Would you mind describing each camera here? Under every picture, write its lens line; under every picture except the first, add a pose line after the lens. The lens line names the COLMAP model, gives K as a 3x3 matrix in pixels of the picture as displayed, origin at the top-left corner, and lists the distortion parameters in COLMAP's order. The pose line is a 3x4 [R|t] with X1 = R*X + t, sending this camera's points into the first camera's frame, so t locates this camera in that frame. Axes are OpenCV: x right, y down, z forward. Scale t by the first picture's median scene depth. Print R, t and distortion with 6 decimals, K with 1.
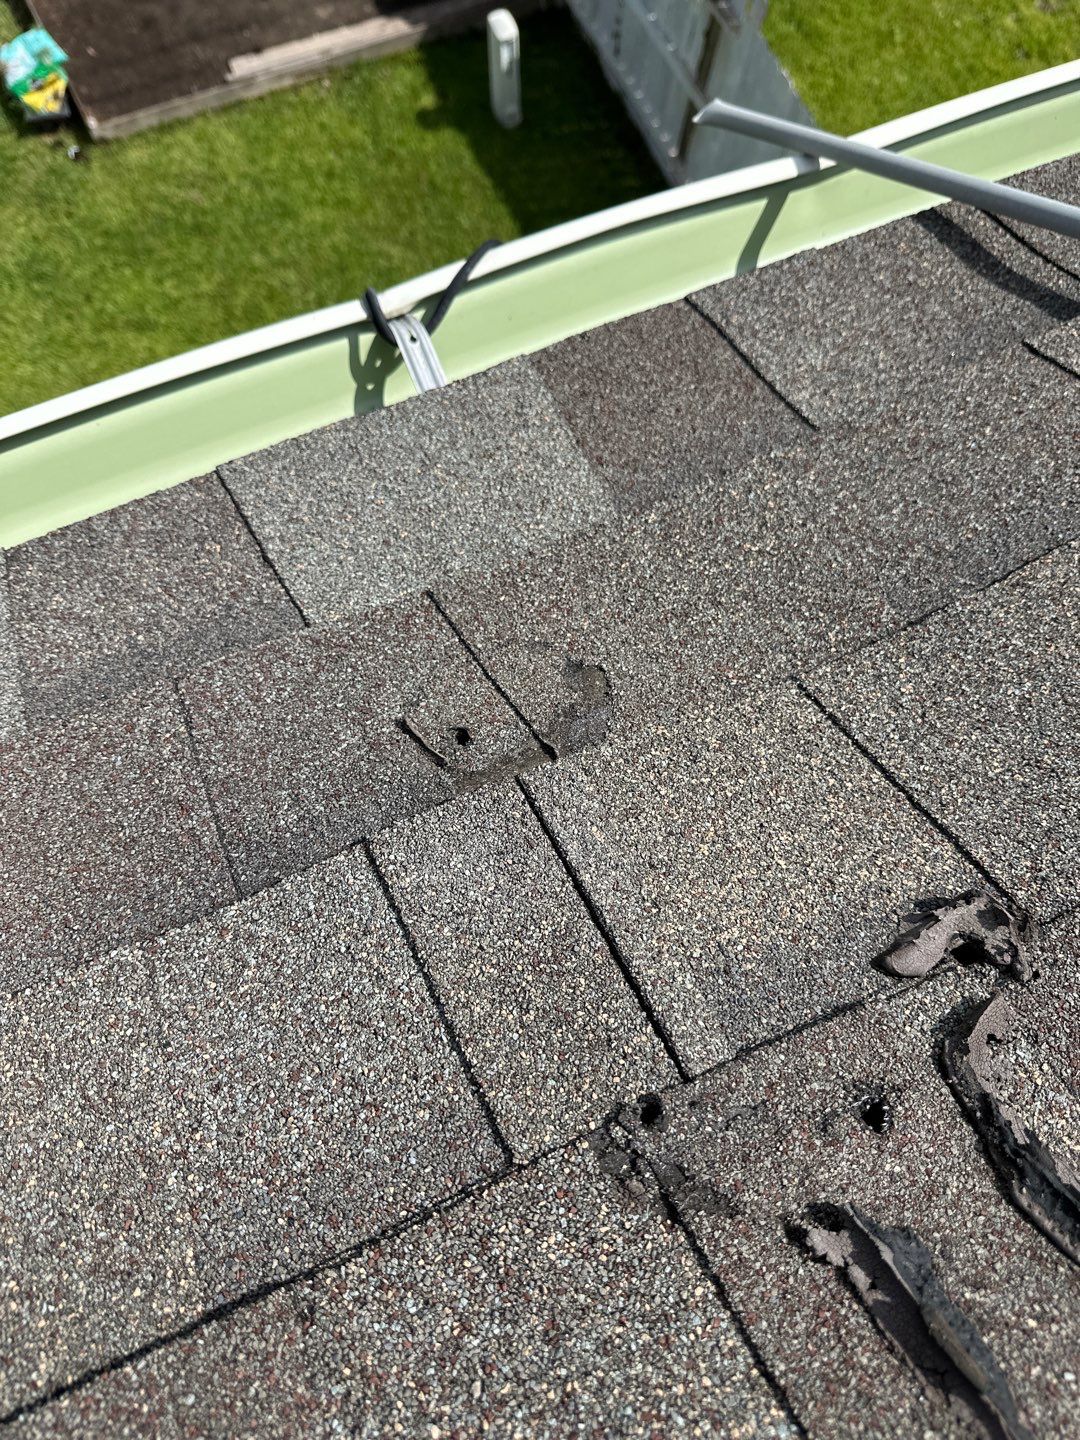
lens RADIAL K [[1015.2, 0, 540.7], [0, 1015.2, 712.8], [0, 0, 1]] dist [0.126239, -0.205619]
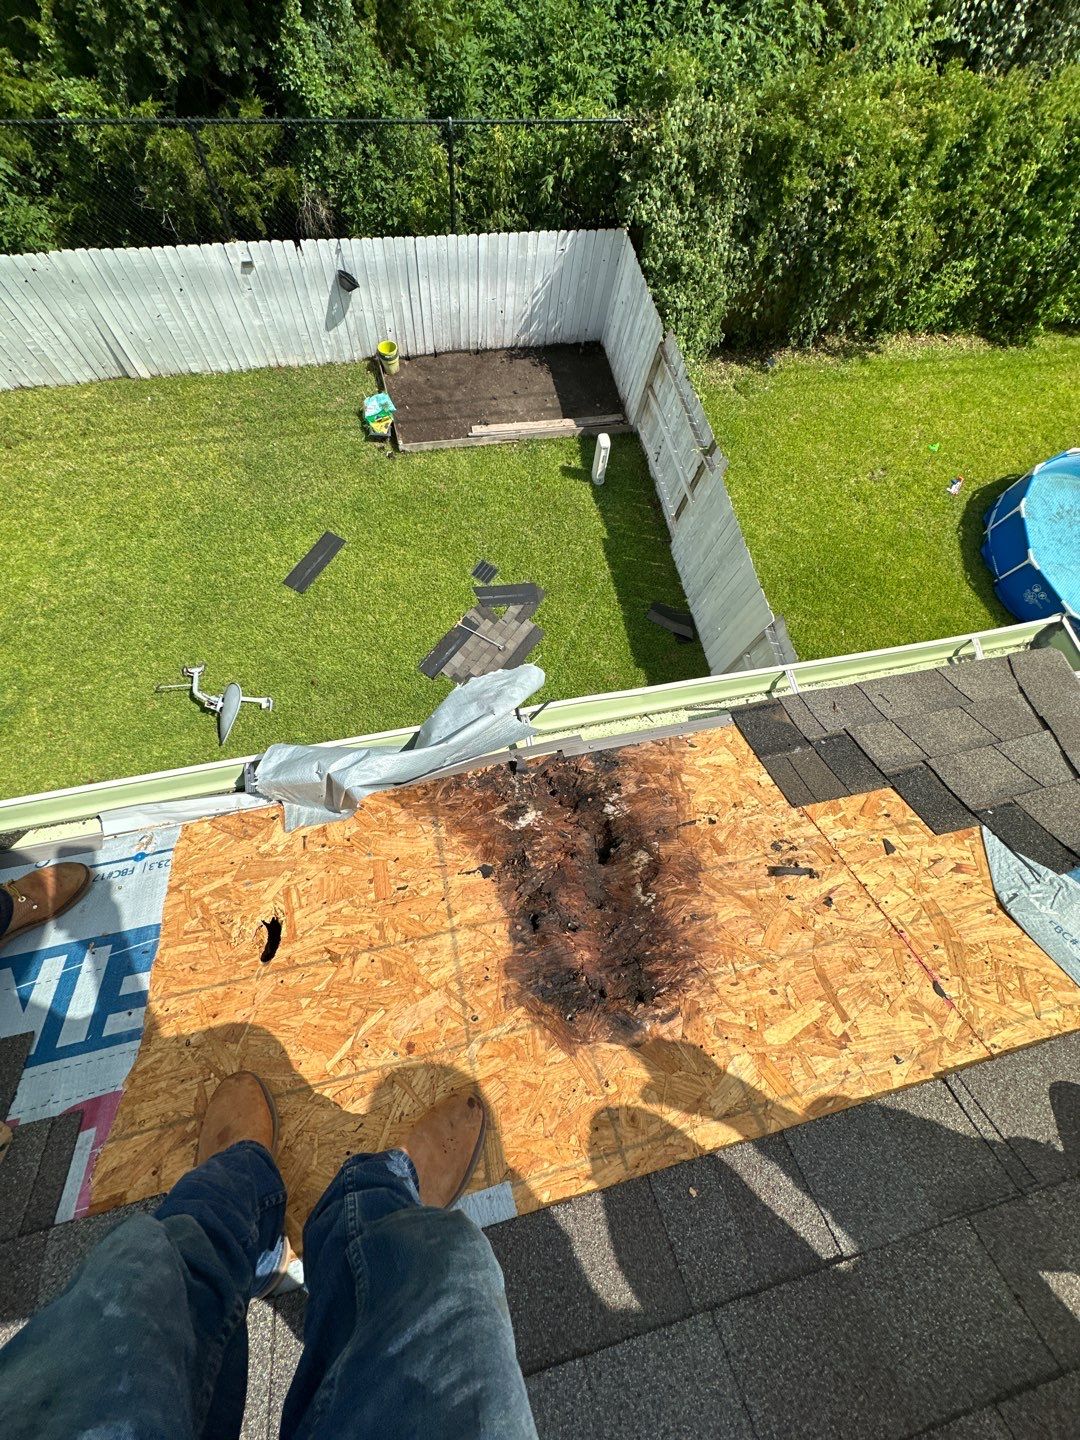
lens RADIAL K [[575.7, 0, 540.1], [0, 575.7, 717.3], [0, 0, 1]] dist [-0.000972, -0.000302]
pose [[0.975879, 0.215233, -0.036531, -0.007291], [-0.217131, 0.974297, -0.060005, -0.430058], [0.022677, 0.066490, 0.997529, -2.025718]]
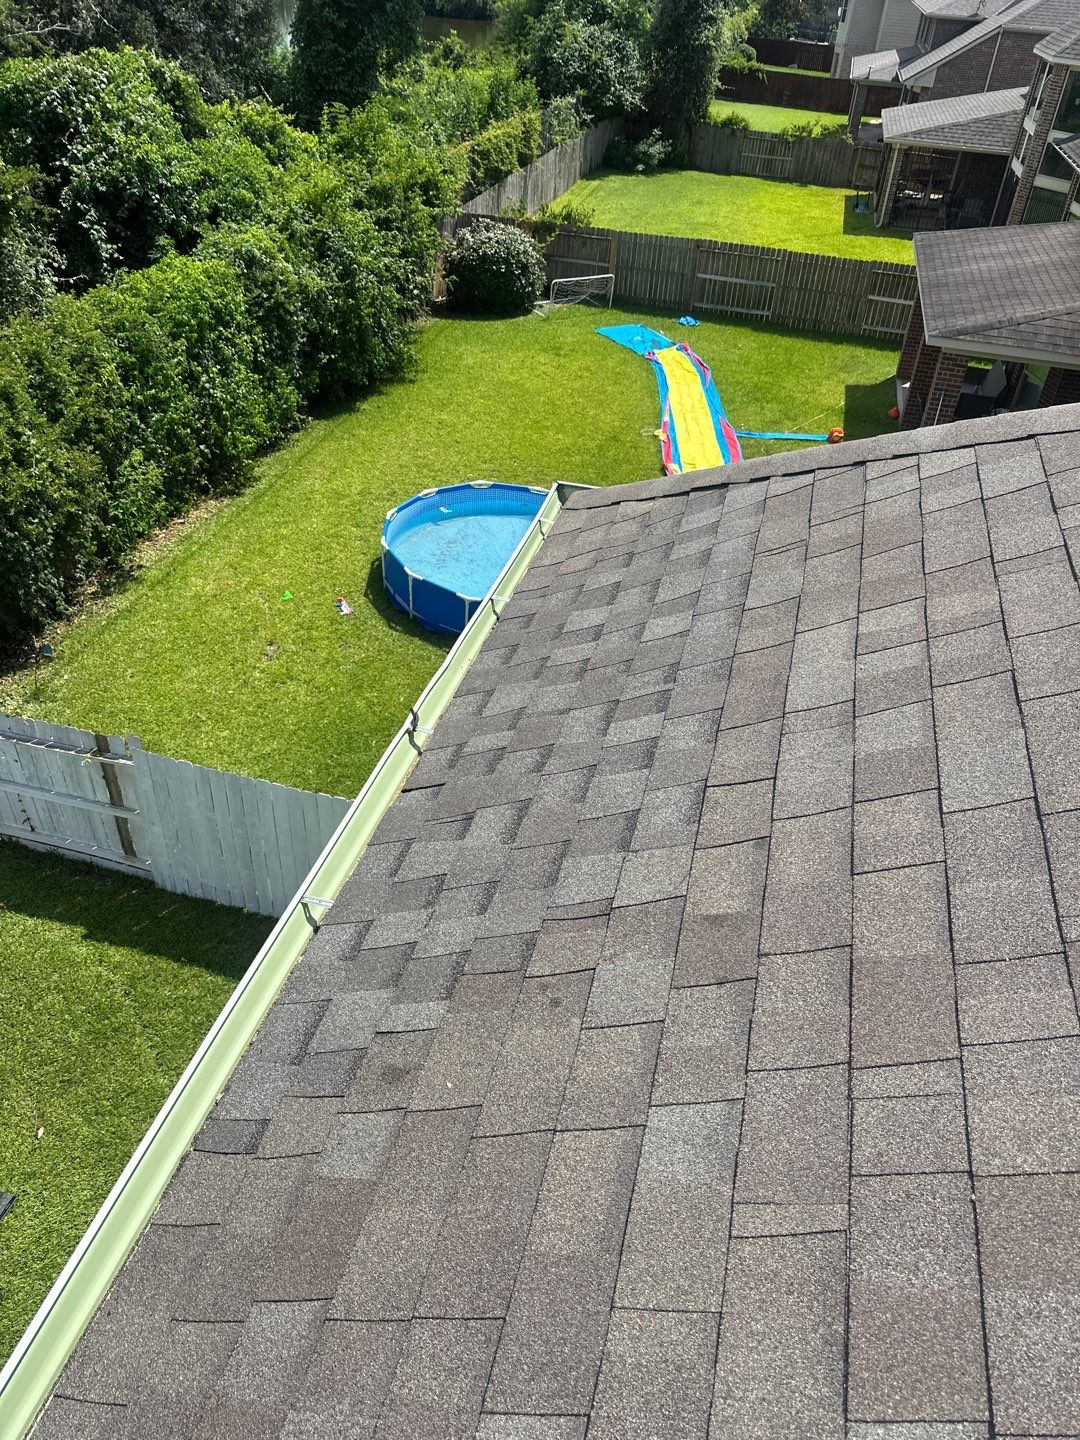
lens RADIAL K [[1039.3, 0, 540.0], [0, 1039.3, 720.0], [0, 0, 1]] dist [0.013020, -0.018428]
pose [[0.639855, -0.490829, 0.591331, -4.104345], [0.734607, 0.616627, -0.283061, 2.122237], [-0.225696, 0.615514, 0.755118, -4.011612]]
